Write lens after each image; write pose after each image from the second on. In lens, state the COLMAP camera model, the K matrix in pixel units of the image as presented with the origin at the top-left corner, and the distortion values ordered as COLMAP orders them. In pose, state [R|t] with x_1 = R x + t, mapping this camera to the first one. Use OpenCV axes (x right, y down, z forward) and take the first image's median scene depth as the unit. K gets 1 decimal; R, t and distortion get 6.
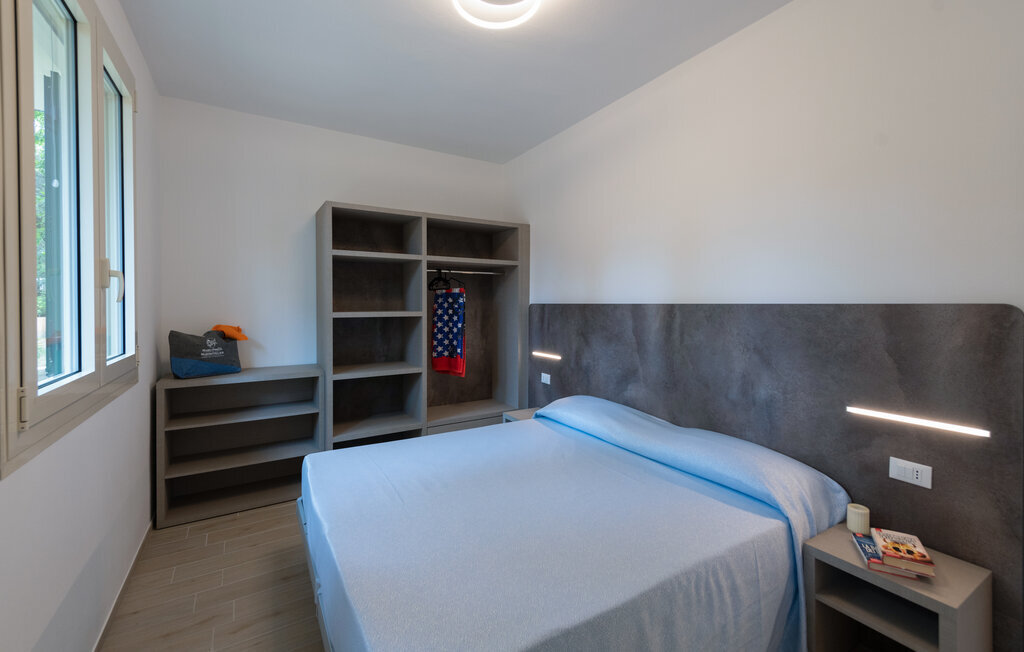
lens RADIAL K [[433.4, 0, 510.7], [0, 433.4, 309.9], [0, 0, 1]] dist [0.000158, -0.000081]
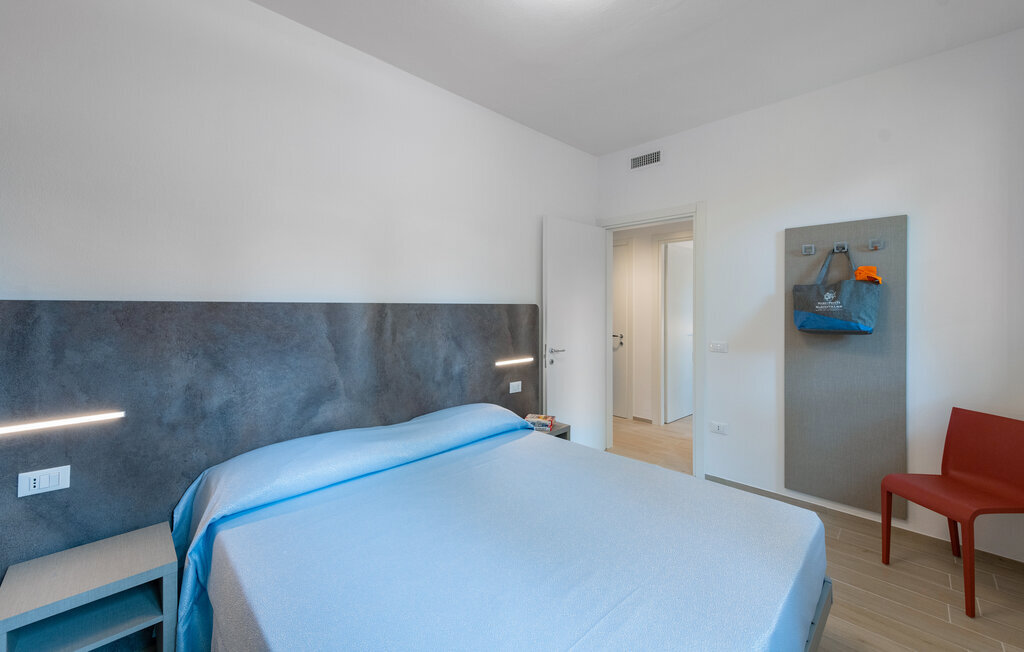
lens RADIAL K [[388.4, 0, 509.5], [0, 388.4, 305.6], [0, 0, 1]] dist [0.000556, 0.000153]
pose [[-0.221883, -0.004525, 0.975063, -0.554185], [0.007480, 0.999952, 0.006343, -0.012194], [-0.975045, 0.008701, -0.221838, 0.942325]]
